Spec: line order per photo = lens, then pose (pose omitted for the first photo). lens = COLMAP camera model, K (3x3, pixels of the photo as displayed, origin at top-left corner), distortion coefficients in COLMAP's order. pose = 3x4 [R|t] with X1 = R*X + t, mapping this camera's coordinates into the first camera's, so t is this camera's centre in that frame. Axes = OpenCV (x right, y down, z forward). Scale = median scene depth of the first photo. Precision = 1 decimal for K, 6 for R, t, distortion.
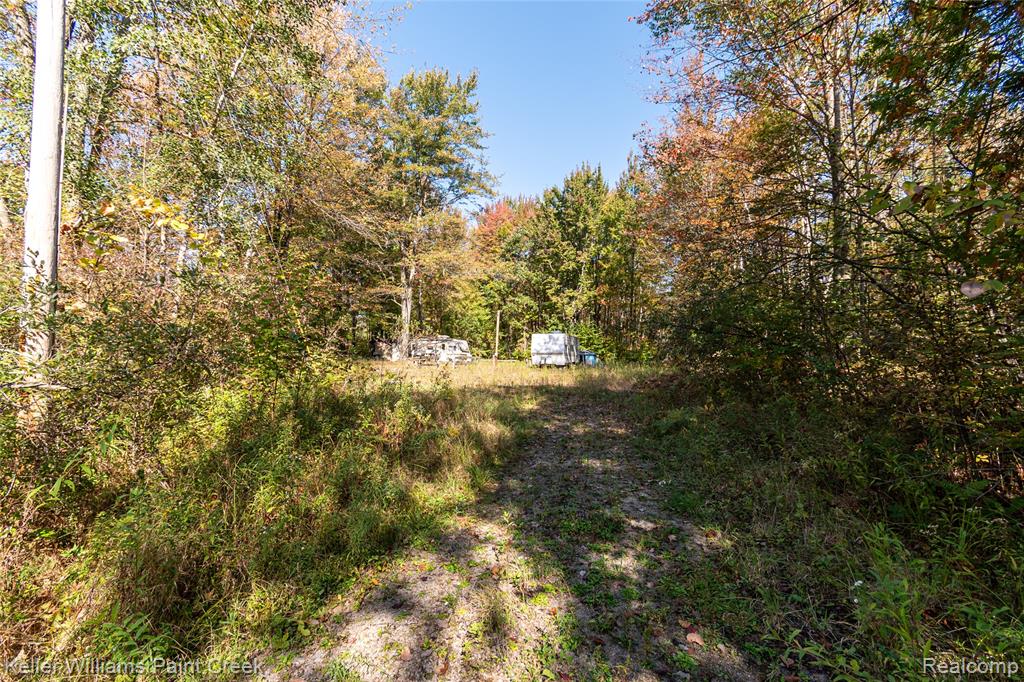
lens RADIAL K [[451.6, 0, 516.3], [0, 451.6, 343.8], [0, 0, 1]] dist [0.001371, 0.000487]
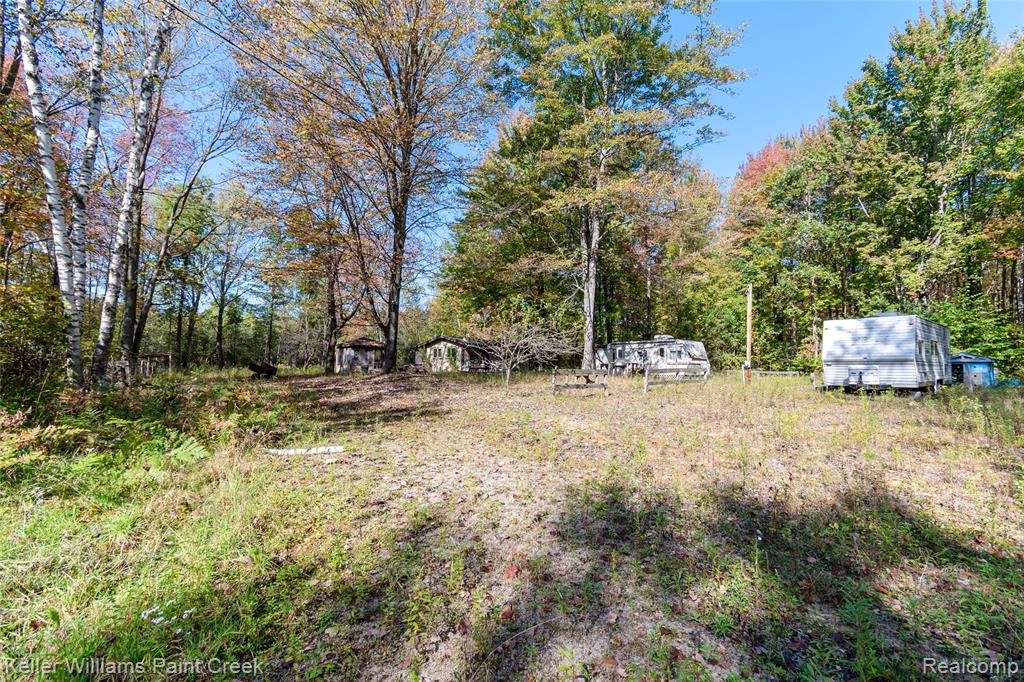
lens RADIAL K [[451.6, 0, 516.3], [0, 451.6, 343.8], [0, 0, 1]] dist [0.001371, 0.000487]
pose [[0.832668, -0.030750, -0.552919, 0.021031], [0.020897, 0.999491, -0.024115, 0.005032], [0.553378, 0.008525, 0.832886, 0.300695]]
